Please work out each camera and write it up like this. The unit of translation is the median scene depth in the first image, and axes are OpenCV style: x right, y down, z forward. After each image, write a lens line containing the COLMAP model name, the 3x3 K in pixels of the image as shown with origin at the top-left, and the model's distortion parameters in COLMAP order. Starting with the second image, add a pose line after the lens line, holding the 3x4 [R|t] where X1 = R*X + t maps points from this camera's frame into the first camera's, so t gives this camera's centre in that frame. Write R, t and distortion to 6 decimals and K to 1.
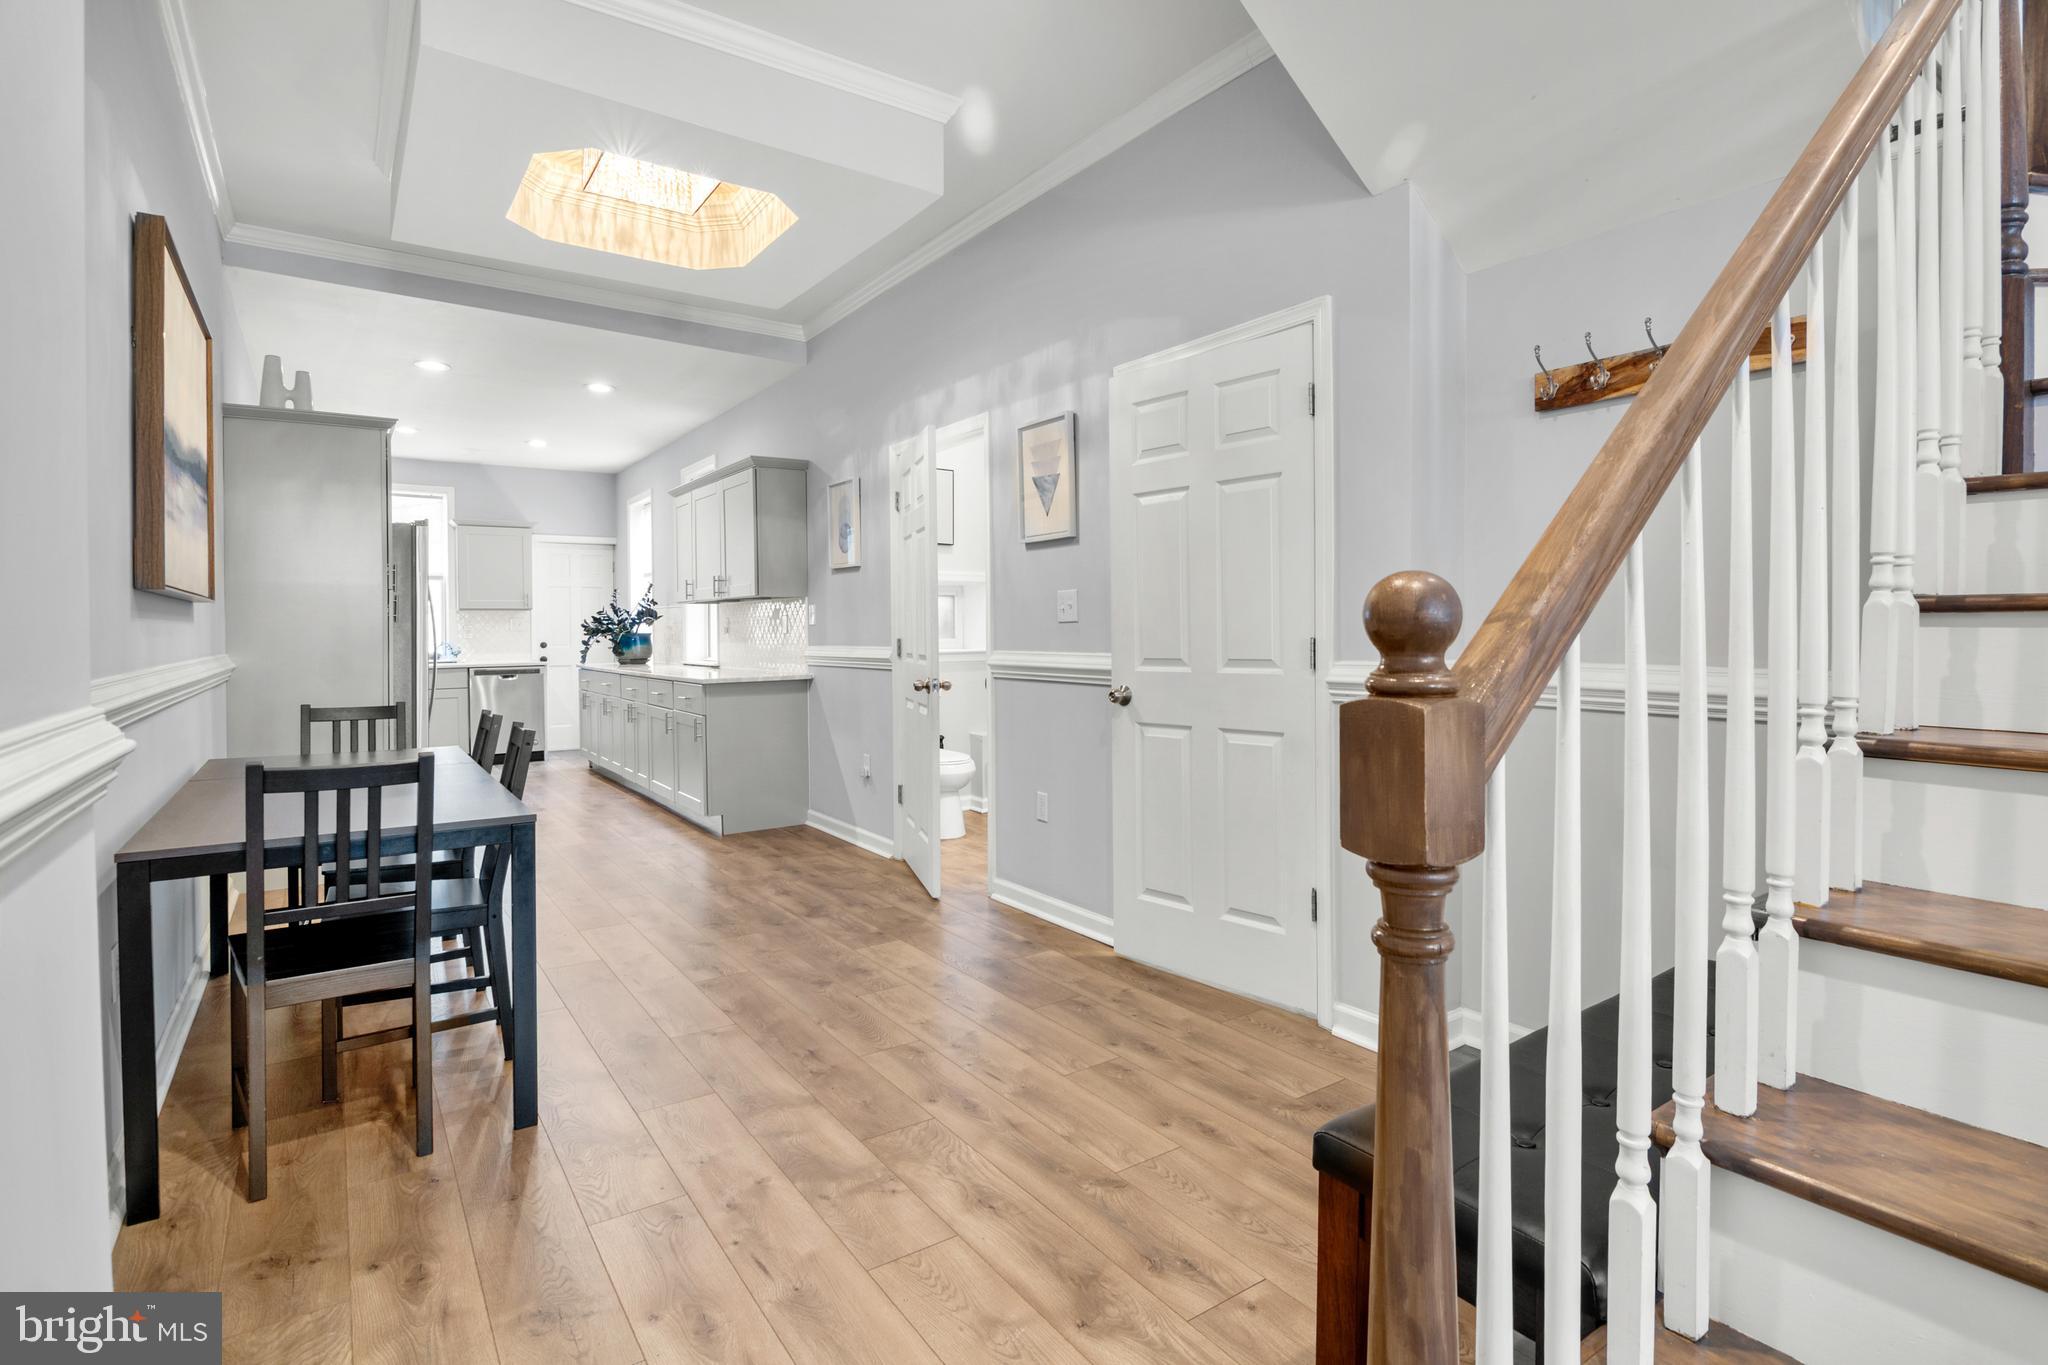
lens RADIAL K [[996.3, 0, 1031.3], [0, 996.3, 656.2], [0, 0, 1]] dist [0.000613, -0.011797]
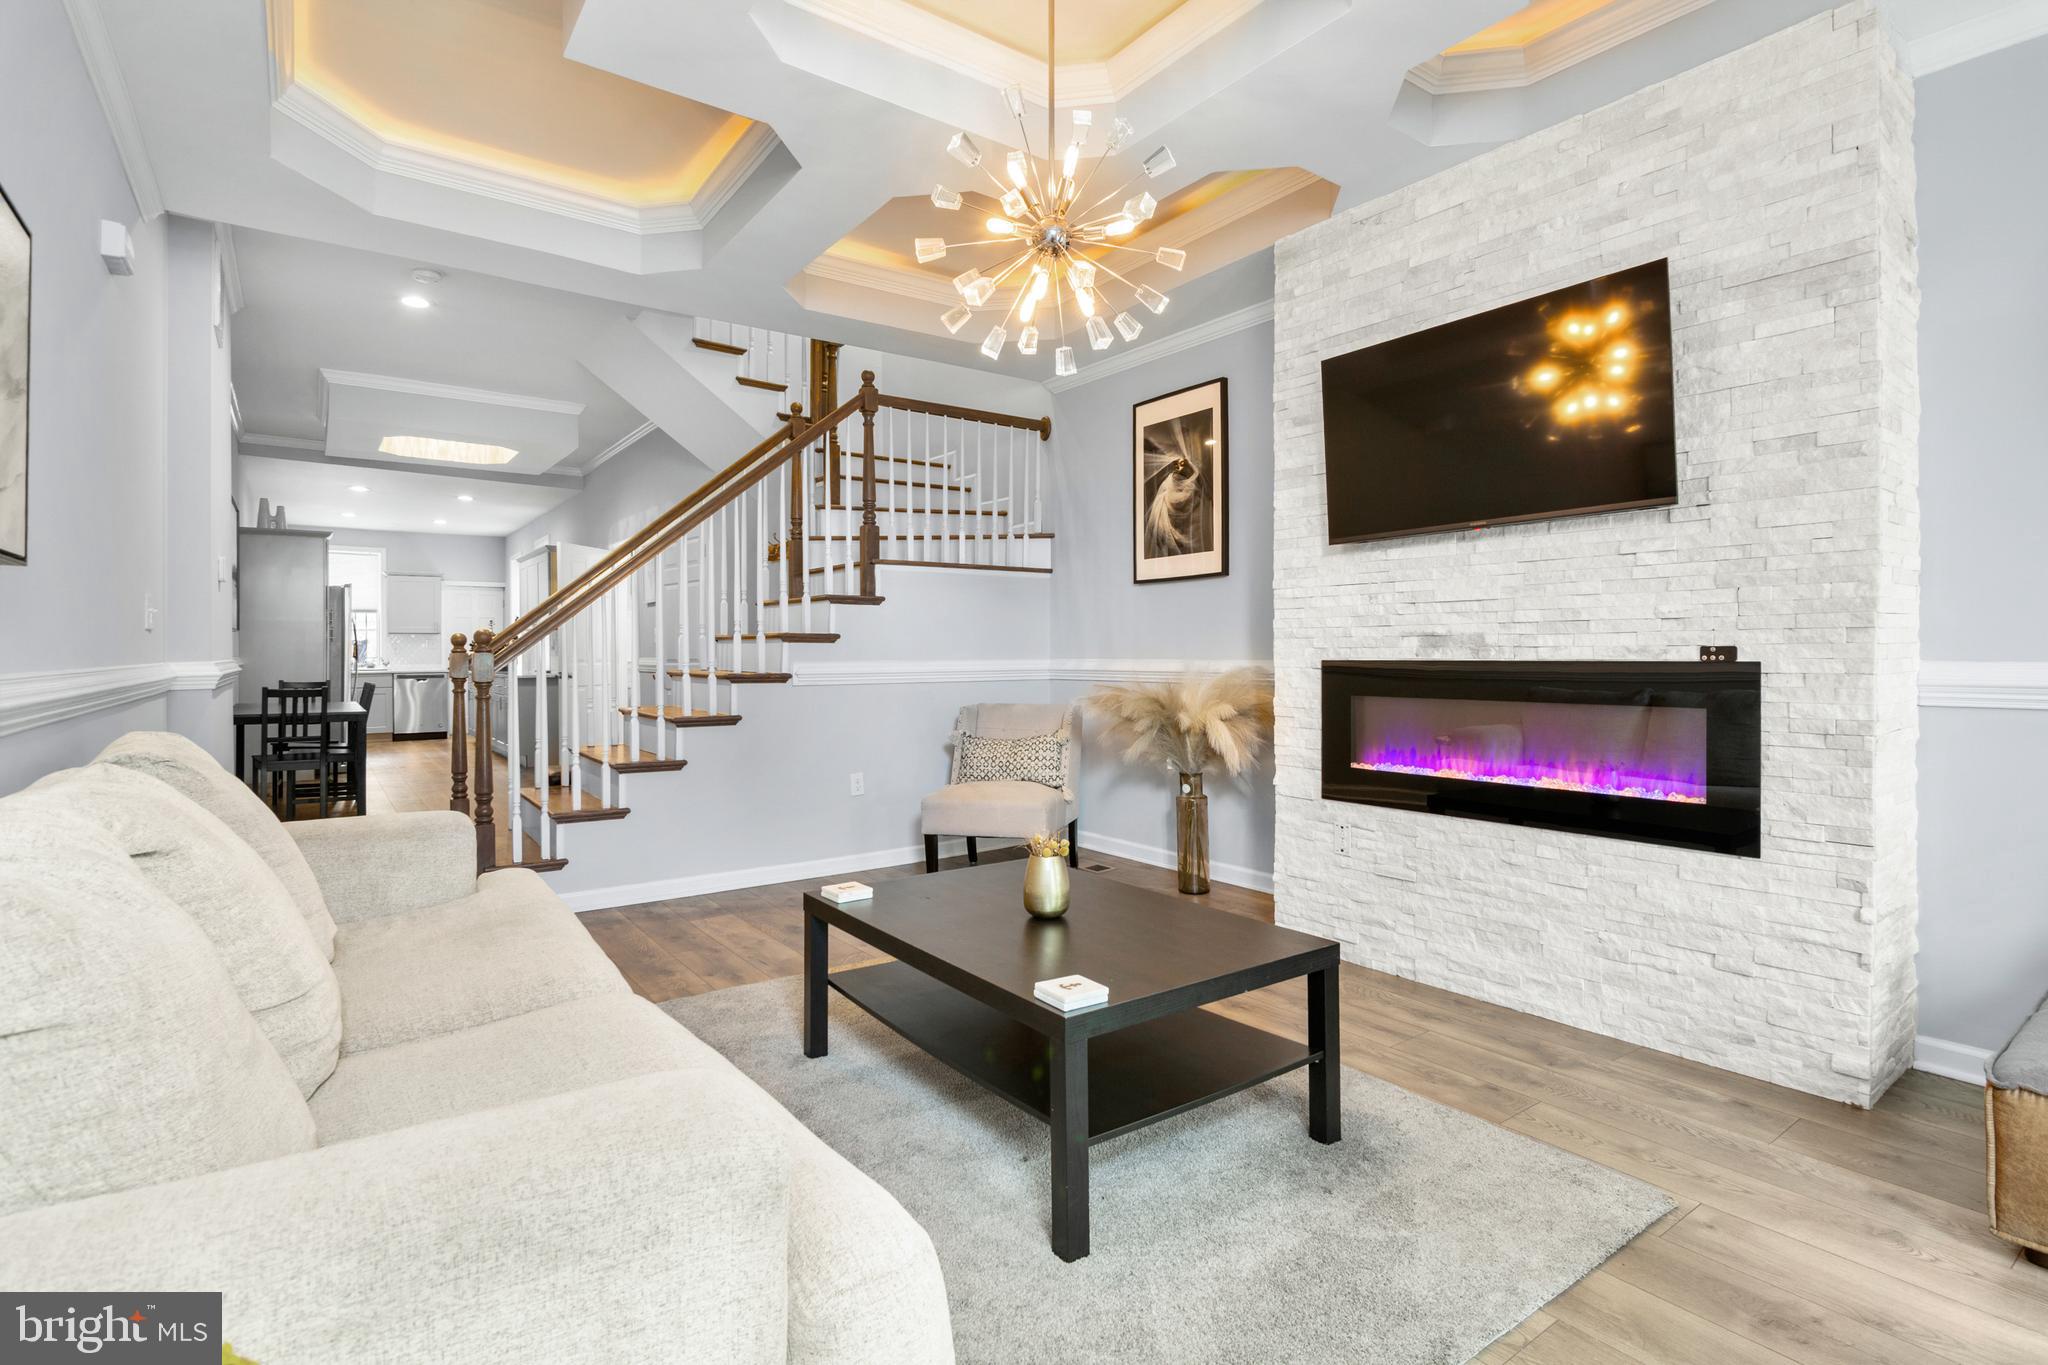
lens RADIAL K [[996.3, 0, 1031.3], [0, 996.3, 656.2], [0, 0, 1]] dist [0.000613, -0.011797]
pose [[0.999819, 0.002300, 0.018875, 0.689534], [-0.001864, 0.999732, -0.023054, 0.037031], [-0.018923, 0.023015, 0.999556, -0.954591]]
